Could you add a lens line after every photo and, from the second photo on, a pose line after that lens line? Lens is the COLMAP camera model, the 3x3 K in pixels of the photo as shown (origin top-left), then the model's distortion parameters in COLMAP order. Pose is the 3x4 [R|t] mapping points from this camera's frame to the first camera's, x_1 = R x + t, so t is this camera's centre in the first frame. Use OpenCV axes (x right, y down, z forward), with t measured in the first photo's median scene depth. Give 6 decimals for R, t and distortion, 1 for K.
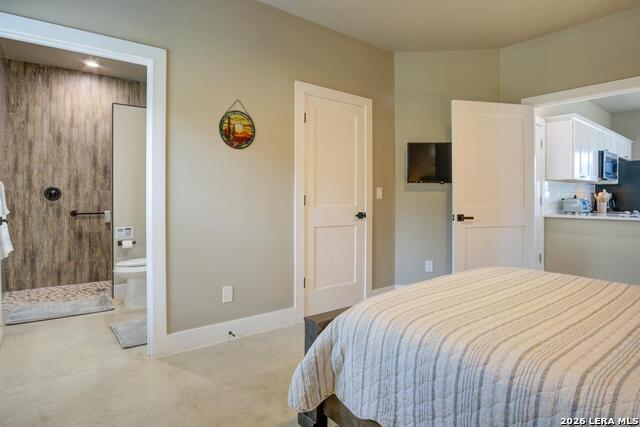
lens RADIAL K [[353.9, 0, 330.1], [0, 353.9, 202.7], [0, 0, 1]] dist [-0.041208, 0.002960]
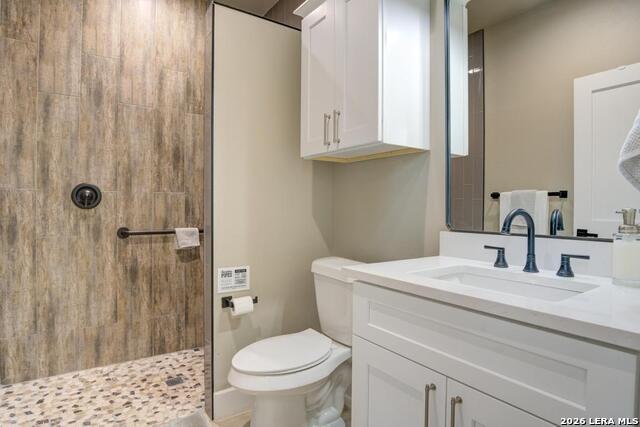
lens RADIAL K [[353.9, 0, 319.7], [0, 353.9, 212.7], [0, 0, 1]] dist [-0.041208, 0.002960]
pose [[0.997628, 0.009738, -0.068140, -0.405151], [-0.009262, 0.999930, 0.007303, -0.008162], [0.068206, -0.006655, 0.997649, 0.485445]]
